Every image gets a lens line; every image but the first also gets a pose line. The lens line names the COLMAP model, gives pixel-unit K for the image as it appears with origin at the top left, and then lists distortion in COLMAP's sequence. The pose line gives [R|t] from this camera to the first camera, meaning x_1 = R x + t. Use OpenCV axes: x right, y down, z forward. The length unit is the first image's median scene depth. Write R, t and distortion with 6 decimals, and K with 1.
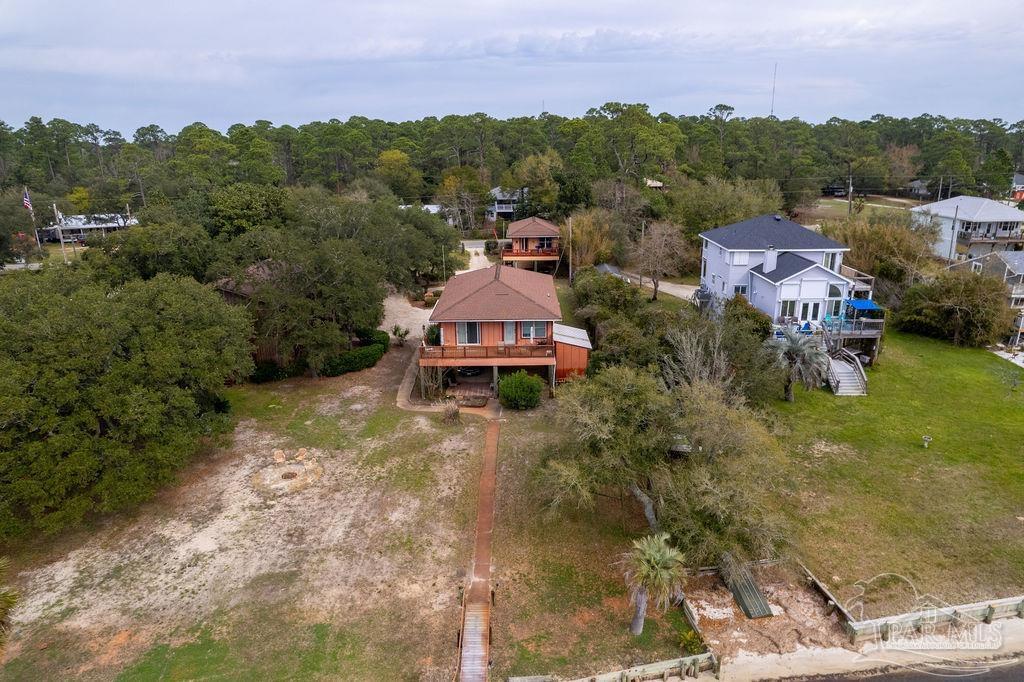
lens RADIAL K [[674.7, 0, 512.0], [0, 674.7, 341.0], [0, 0, 1]] dist [-0.068096, 0.053141]
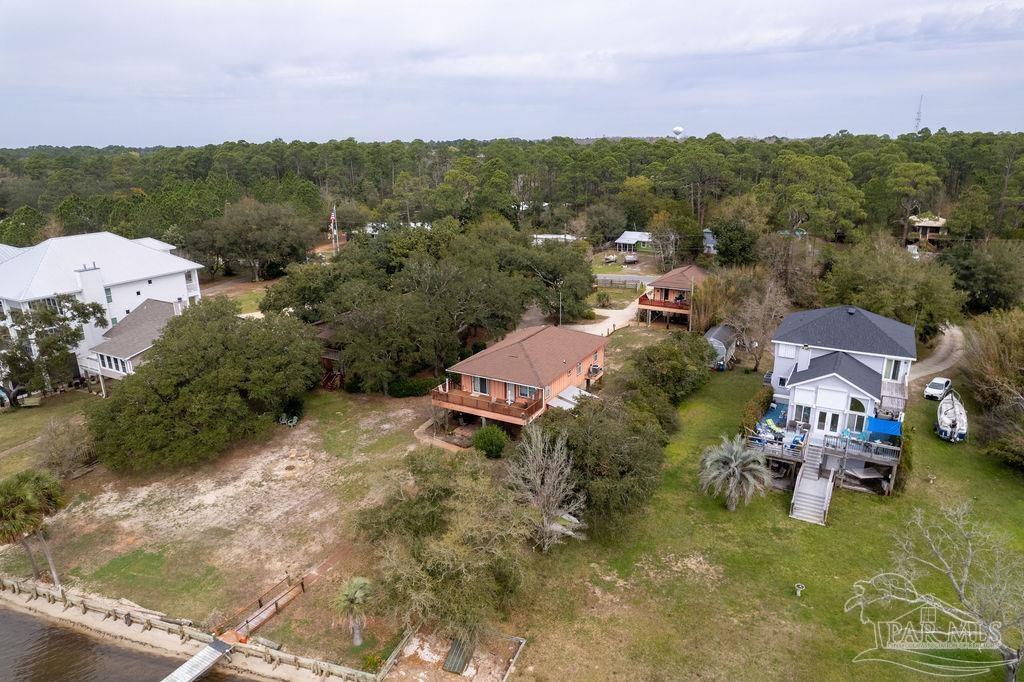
lens RADIAL K [[674.7, 0, 512.0], [0, 674.7, 341.0], [0, 0, 1]] dist [-0.068096, 0.053141]
pose [[0.866568, 0.146115, -0.477189, 0.493963], [-0.139752, 0.988972, 0.049035, -0.139960], [0.479091, 0.024196, 0.877432, -0.030784]]
